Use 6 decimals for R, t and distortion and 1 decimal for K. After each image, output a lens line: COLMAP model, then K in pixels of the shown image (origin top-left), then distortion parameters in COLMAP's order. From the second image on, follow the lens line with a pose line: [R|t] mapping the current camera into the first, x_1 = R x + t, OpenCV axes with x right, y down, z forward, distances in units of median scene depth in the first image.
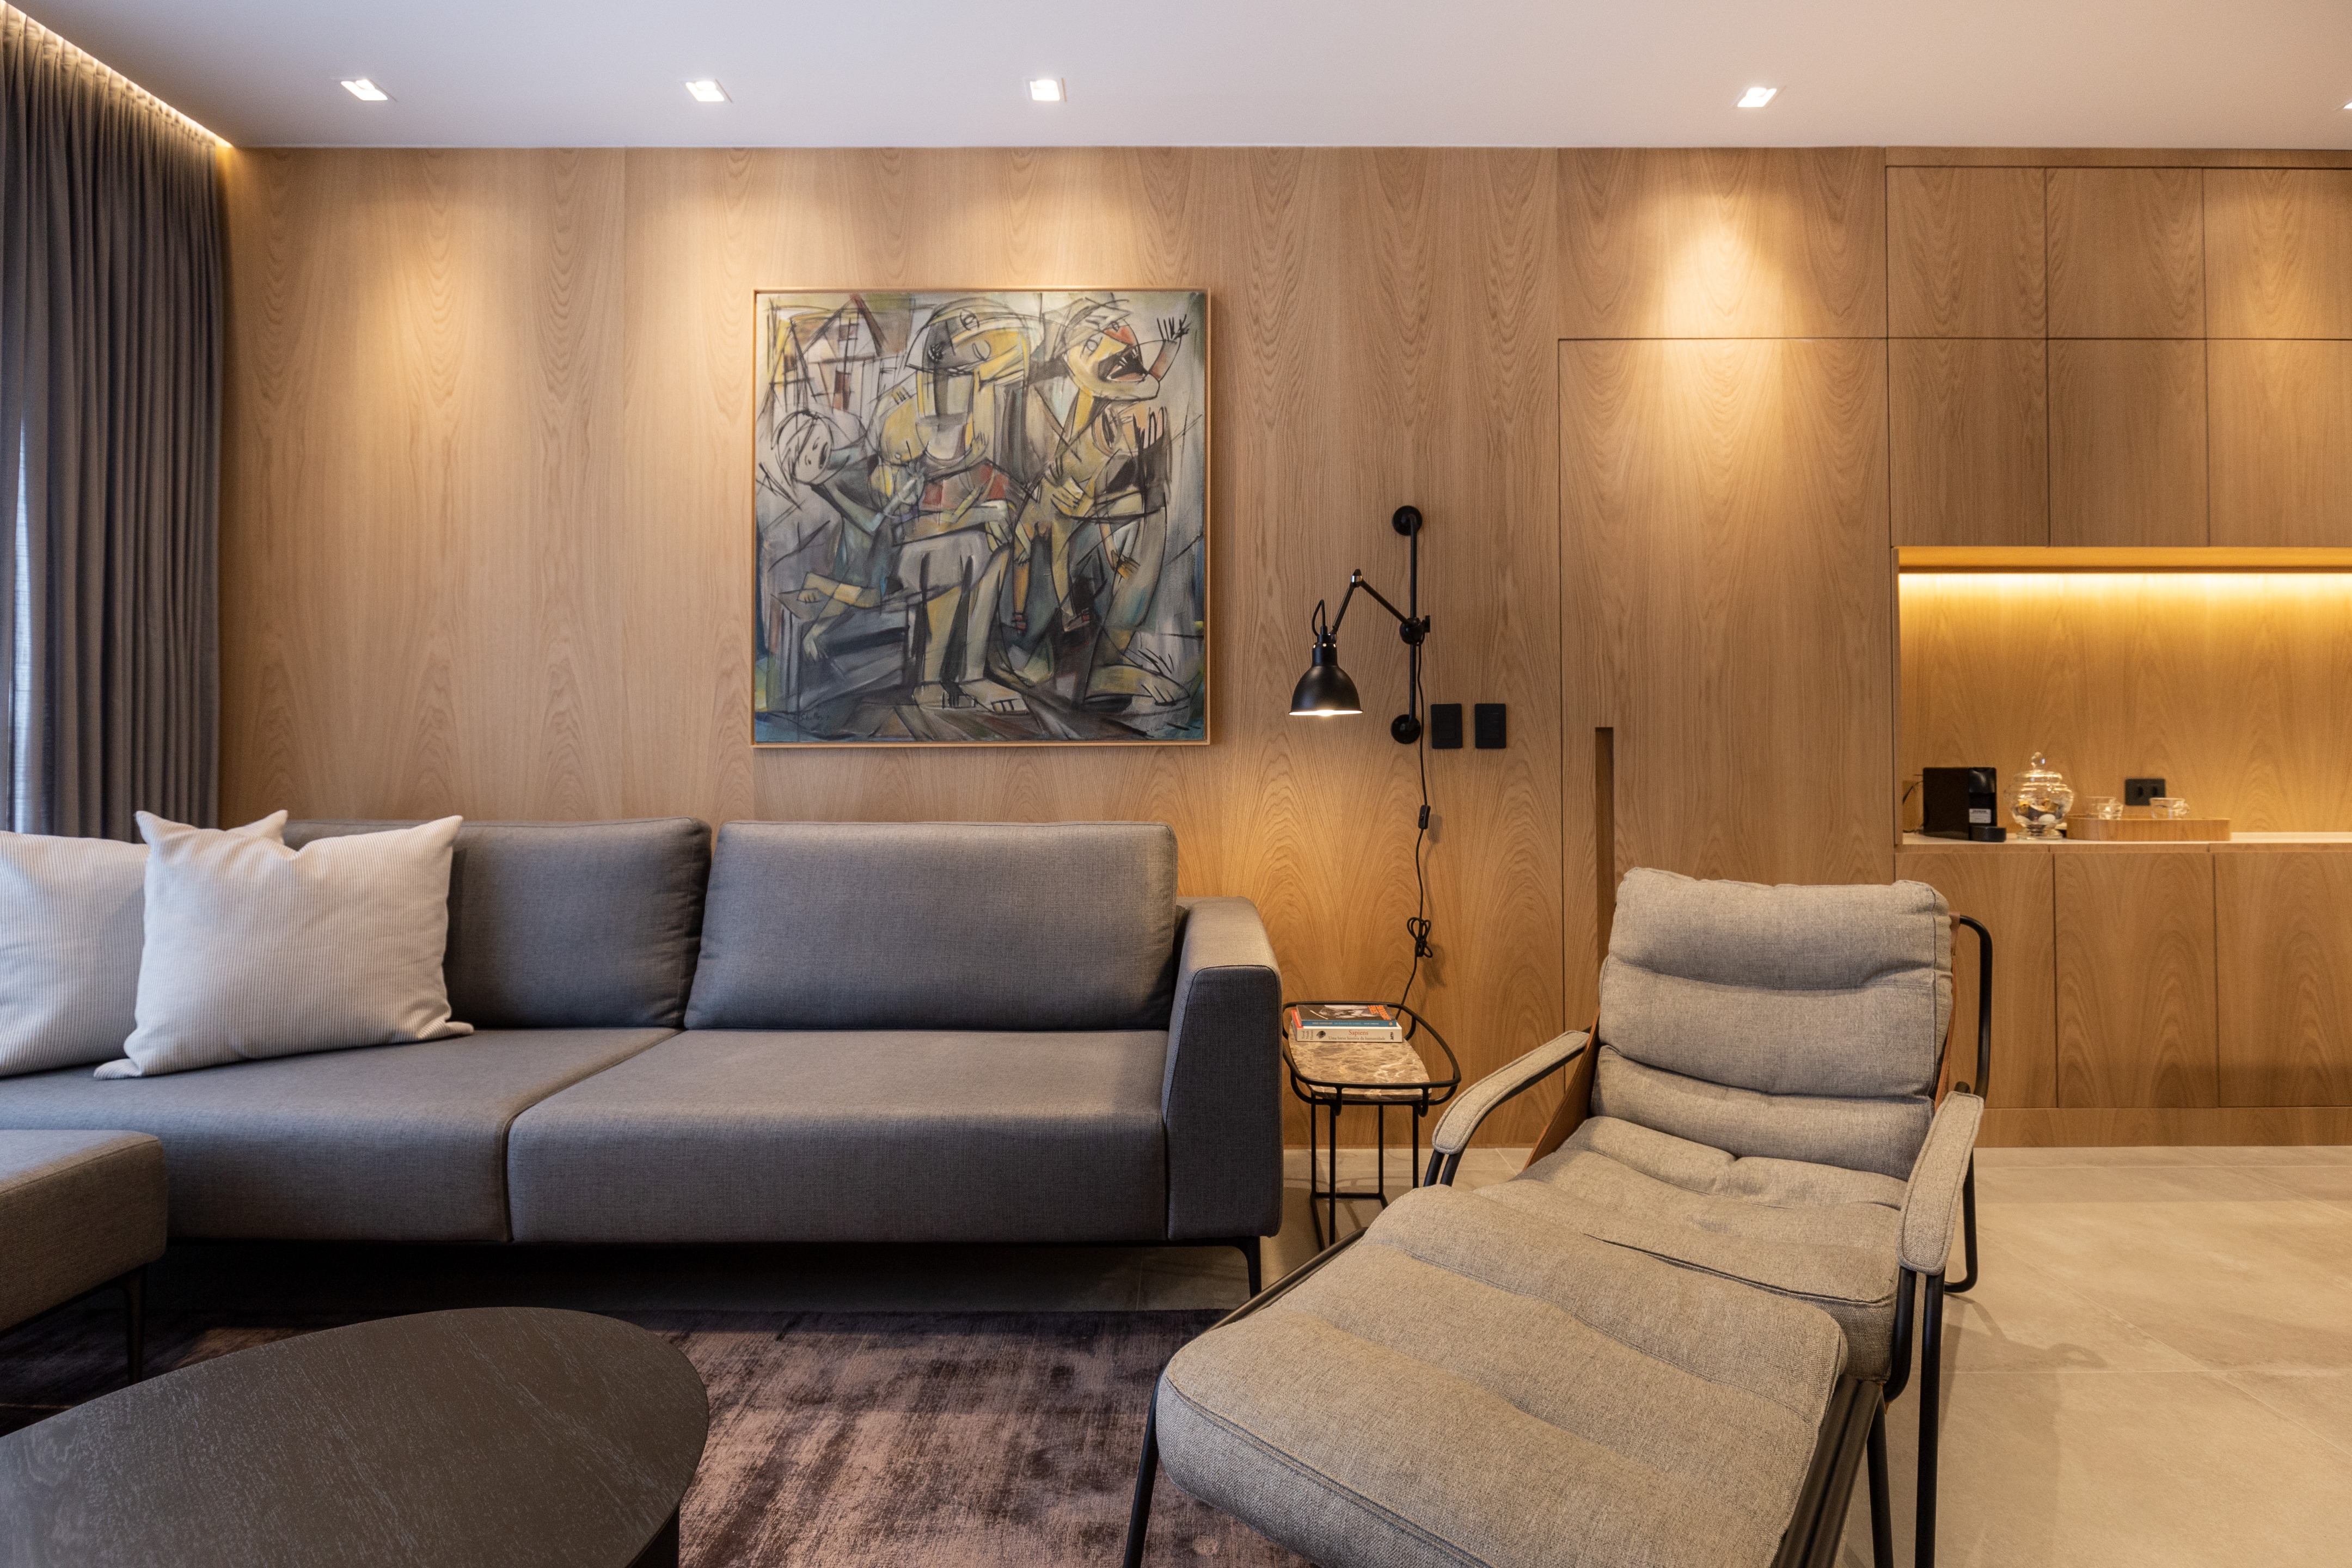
lens RADIAL K [[1072.0, 0, 1208.7], [0, 1072.0, 753.5], [0, 0, 1]] dist [-0.002548, -0.000505]
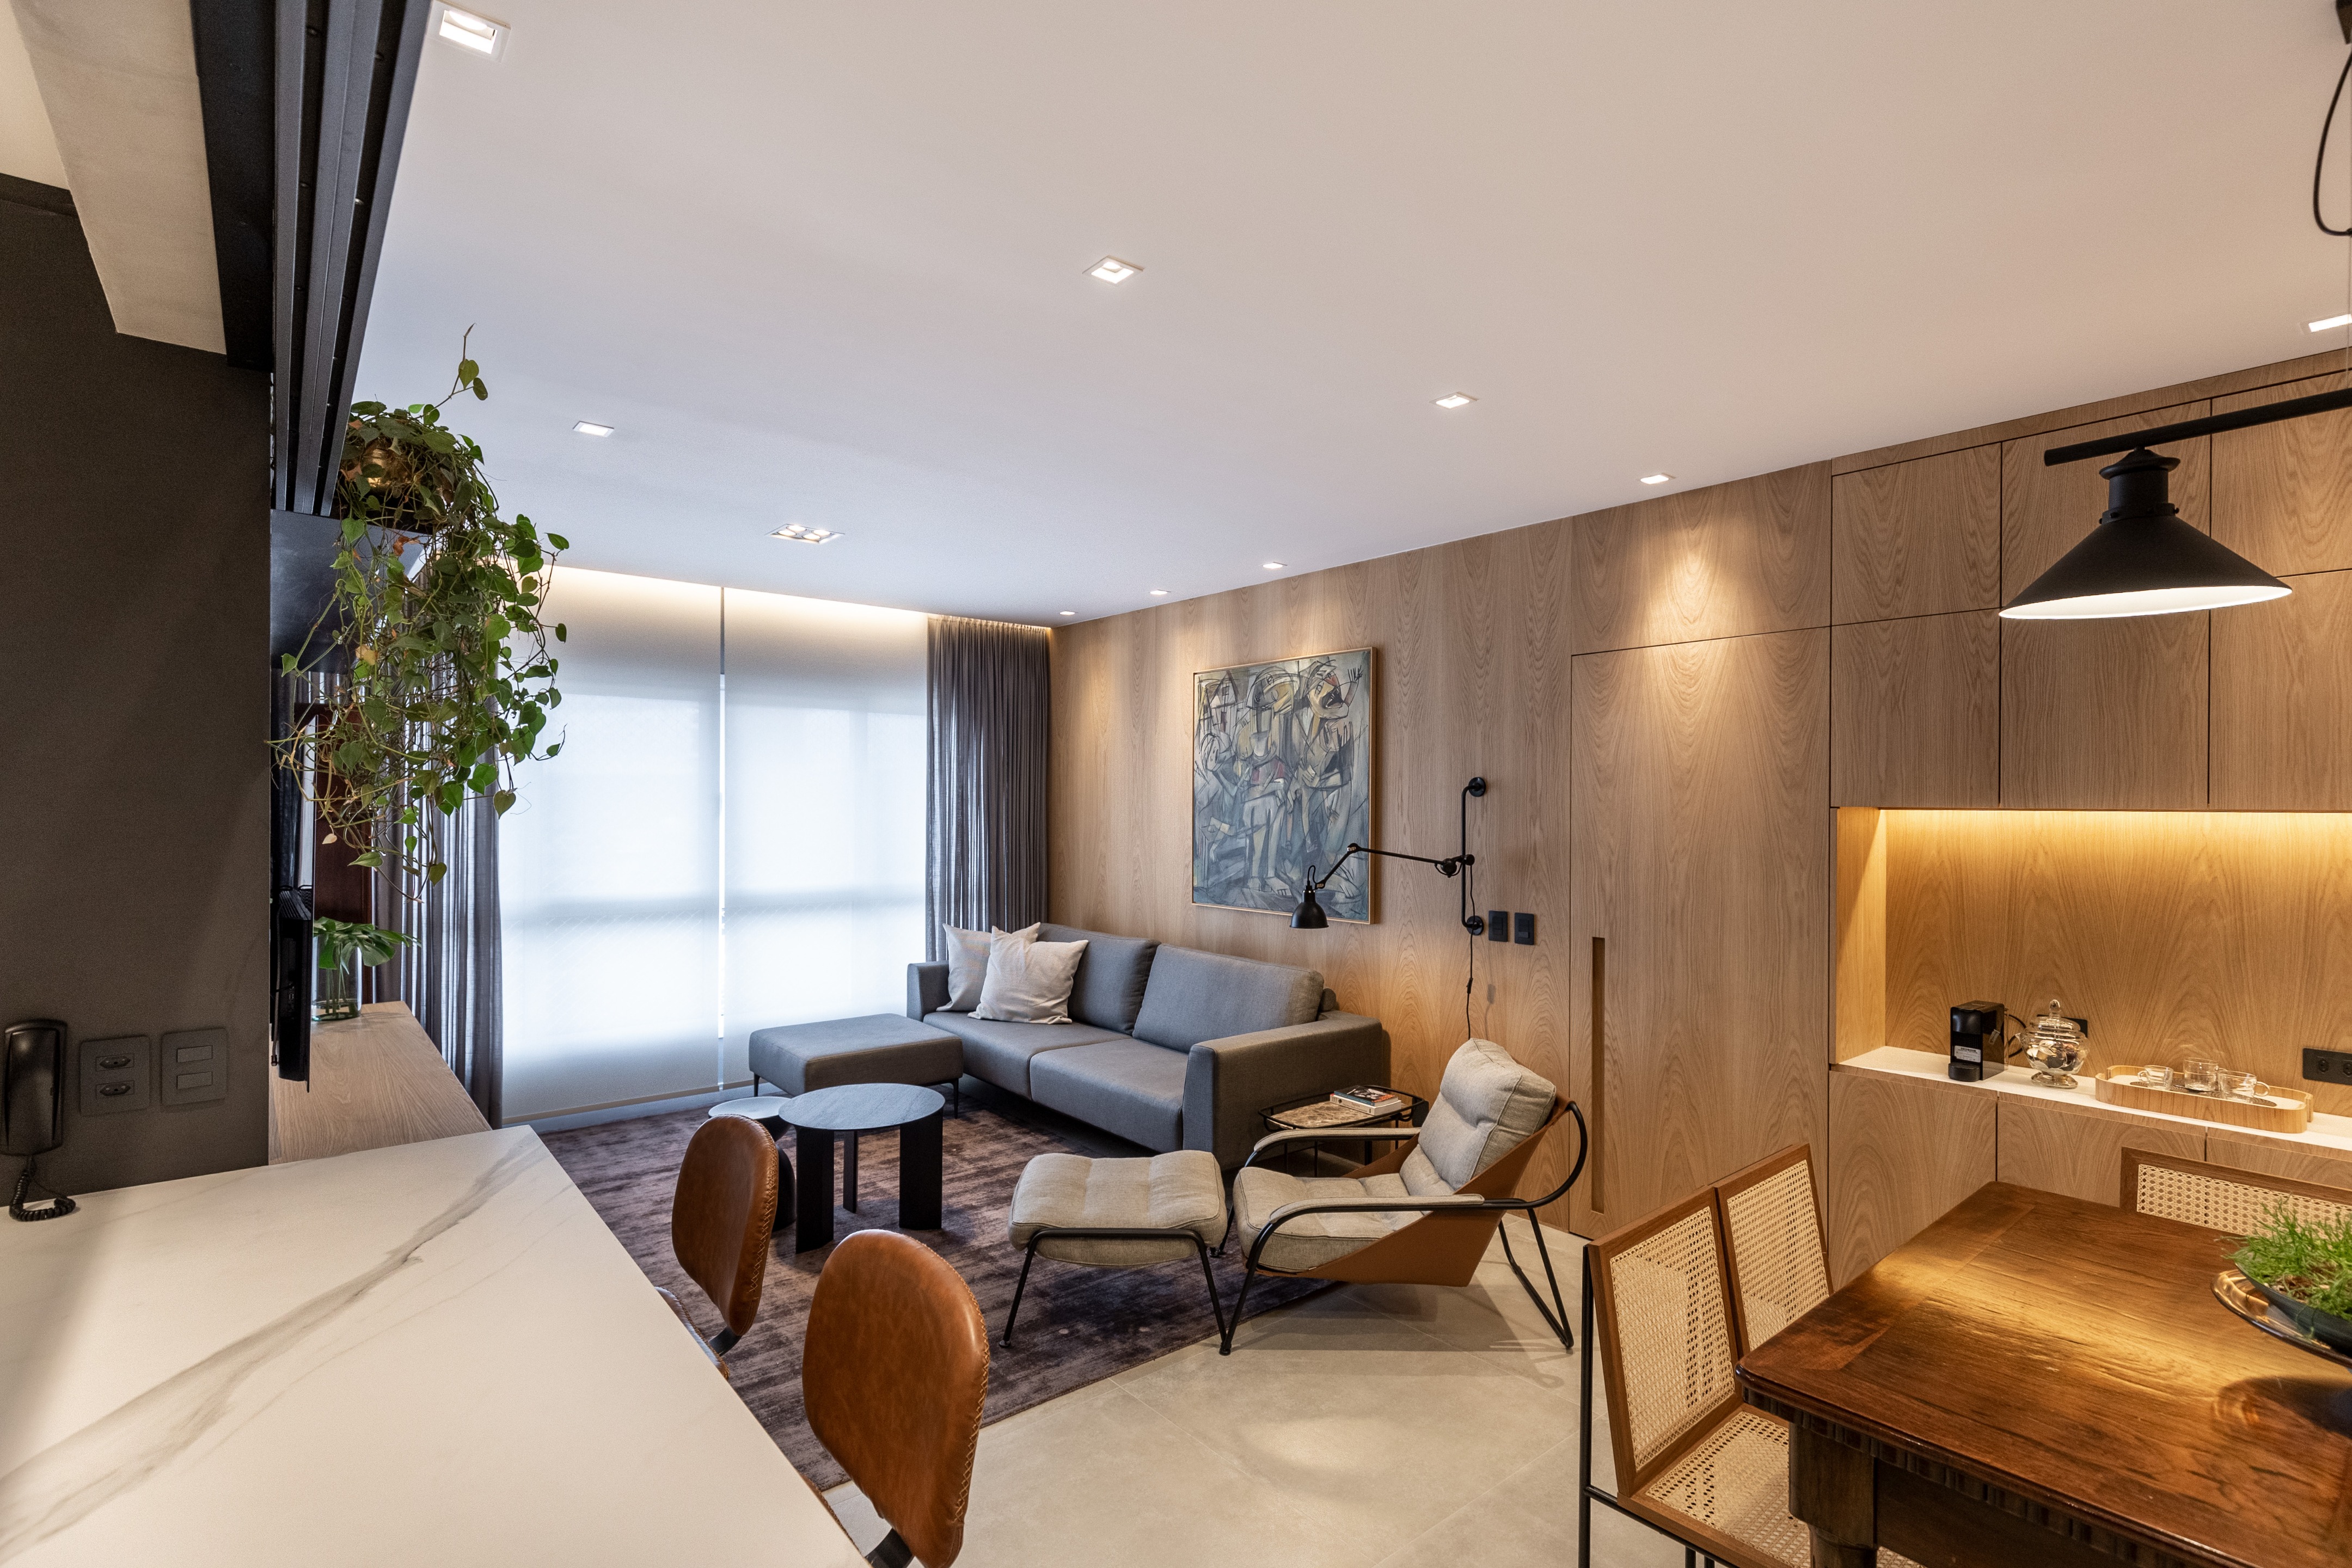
lens RADIAL K [[1105.1, 0, 1153.4], [0, 1105.1, 799.5], [0, 0, 1]] dist [0.011301, -0.000333]
pose [[0.619183, 0.002554, -0.785243, 1.132809], [0.006000, 0.999950, 0.007983, -0.216215], [0.785224, -0.009654, 0.619137, -0.323282]]
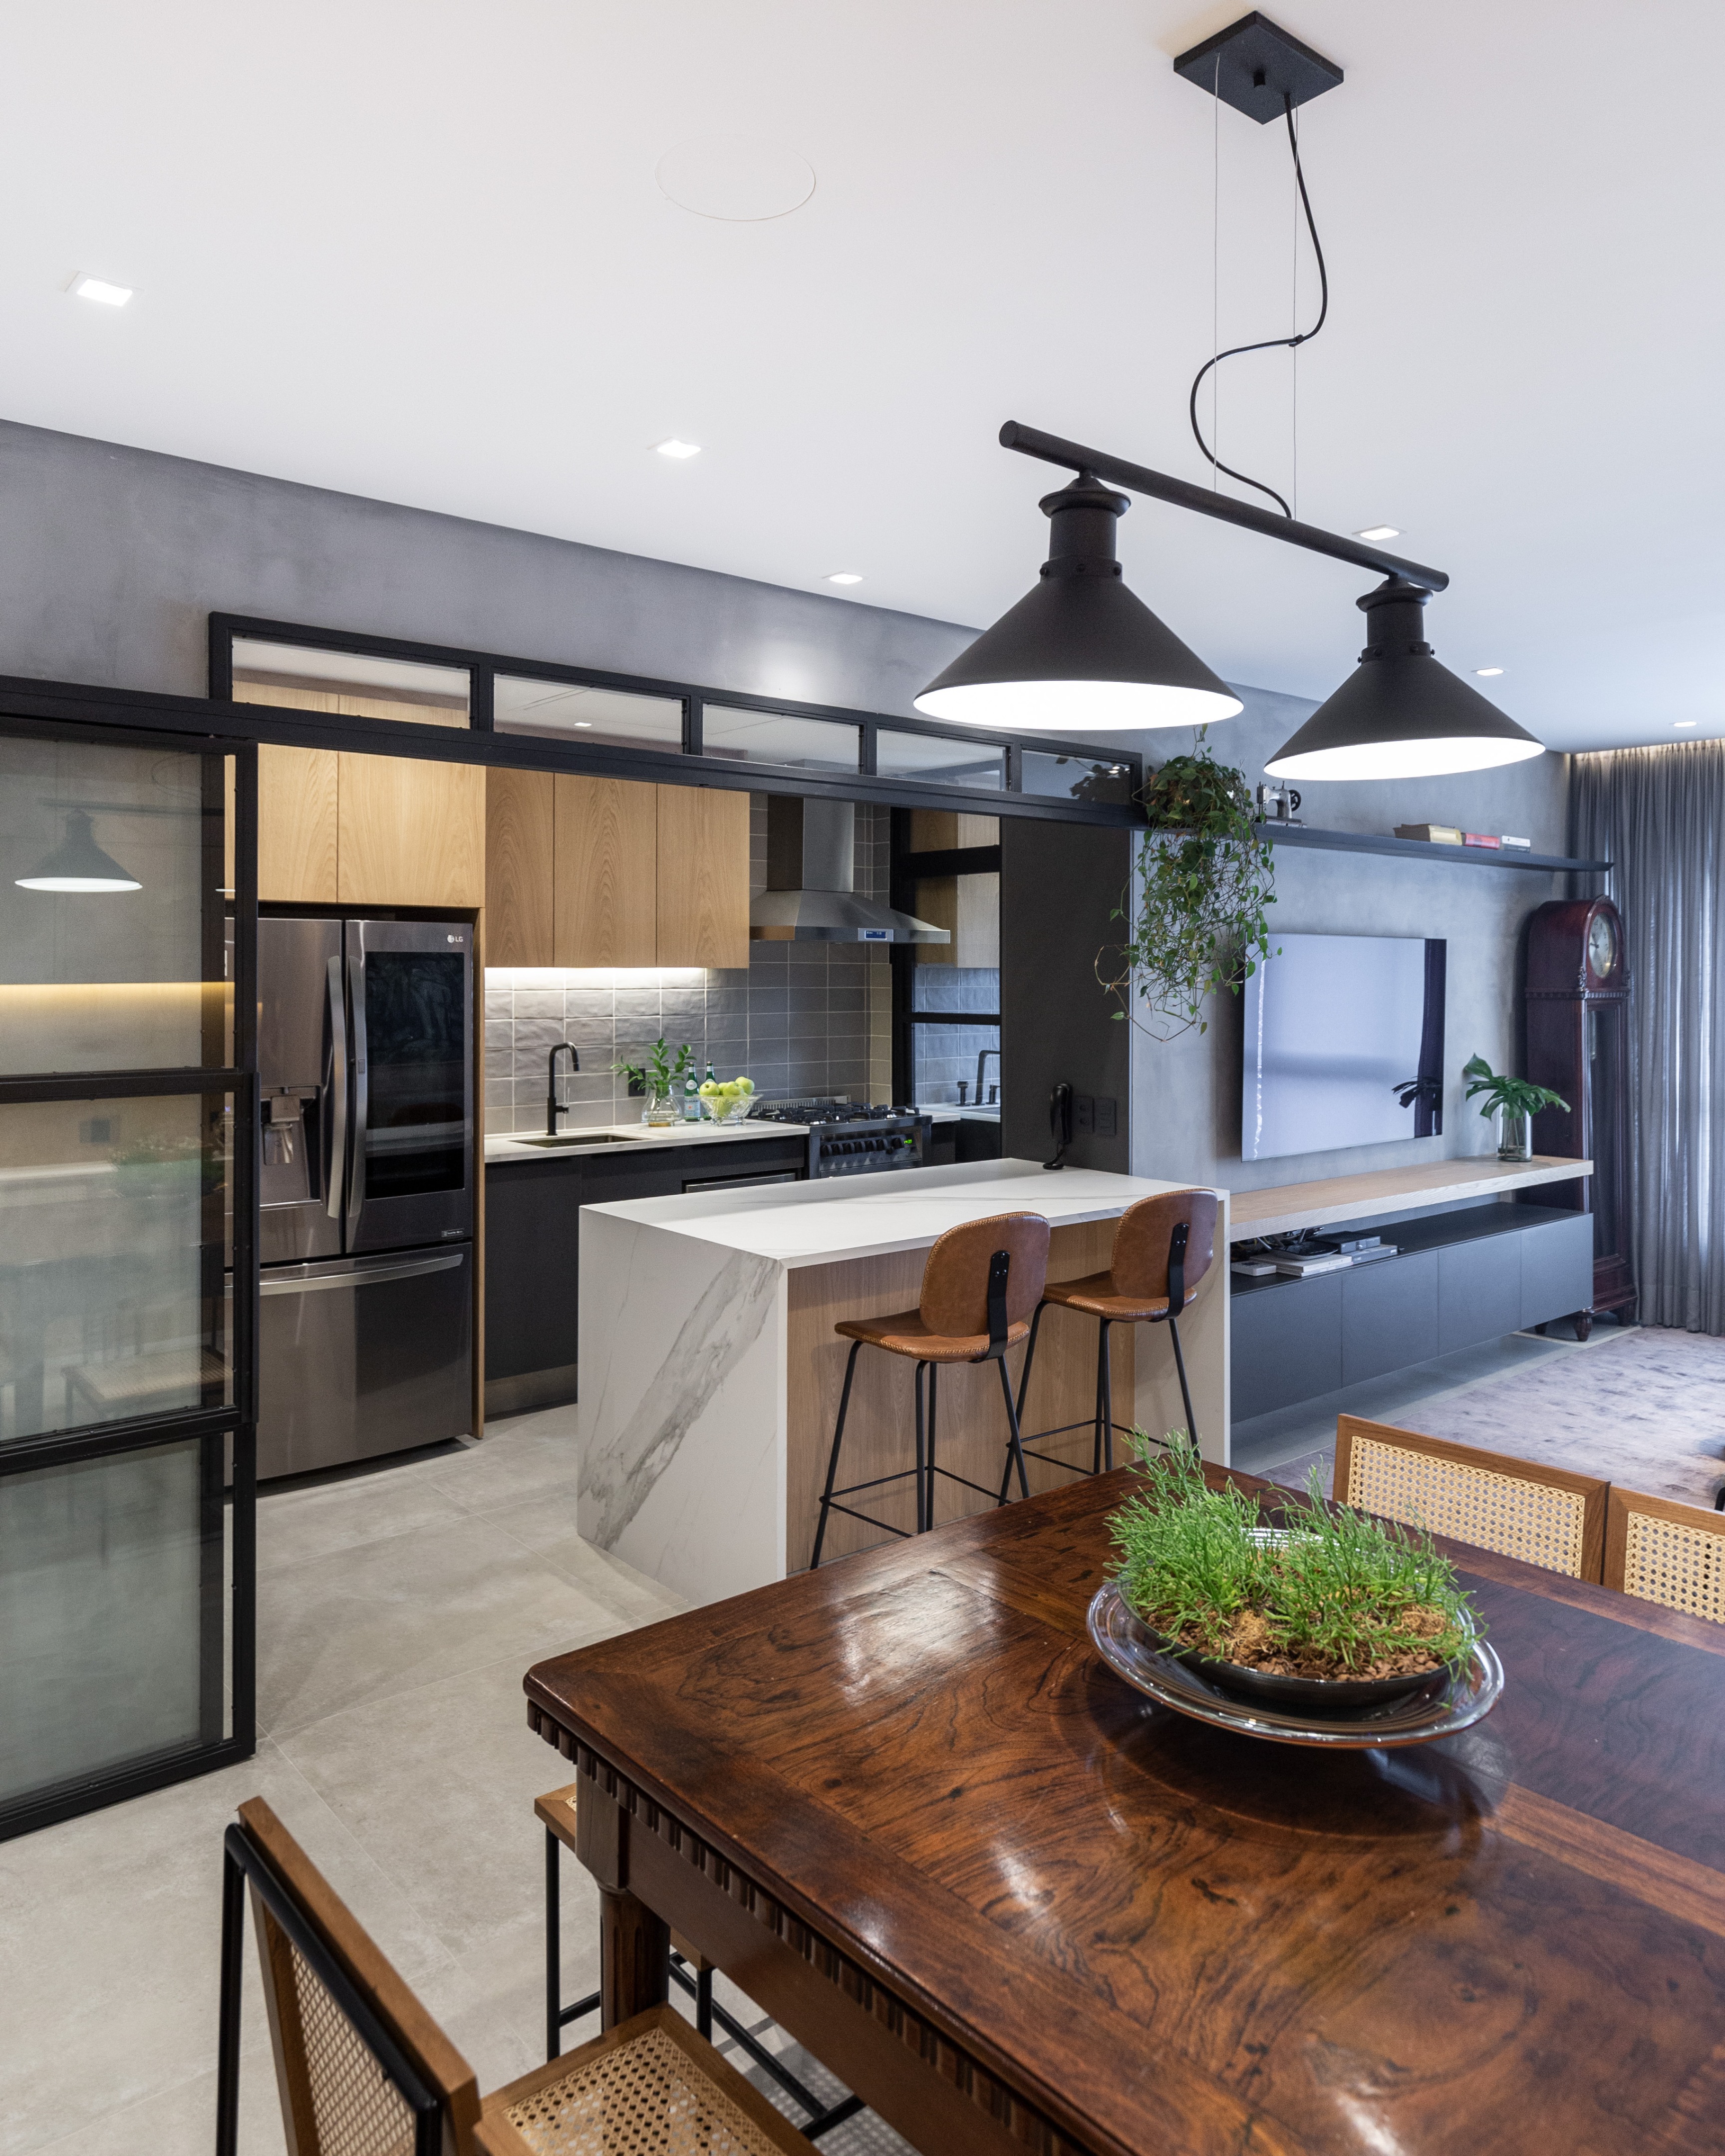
lens RADIAL K [[1454.9, 0, 857.3], [0, 1454.9, 951.7], [0, 0, 1]] dist [0.000761, -0.000849]
pose [[-0.772868, -0.008696, -0.634507, 1.589892], [0.006340, 0.999750, -0.021423, -0.216780], [0.634535, -0.020580, -0.772620, 0.798647]]
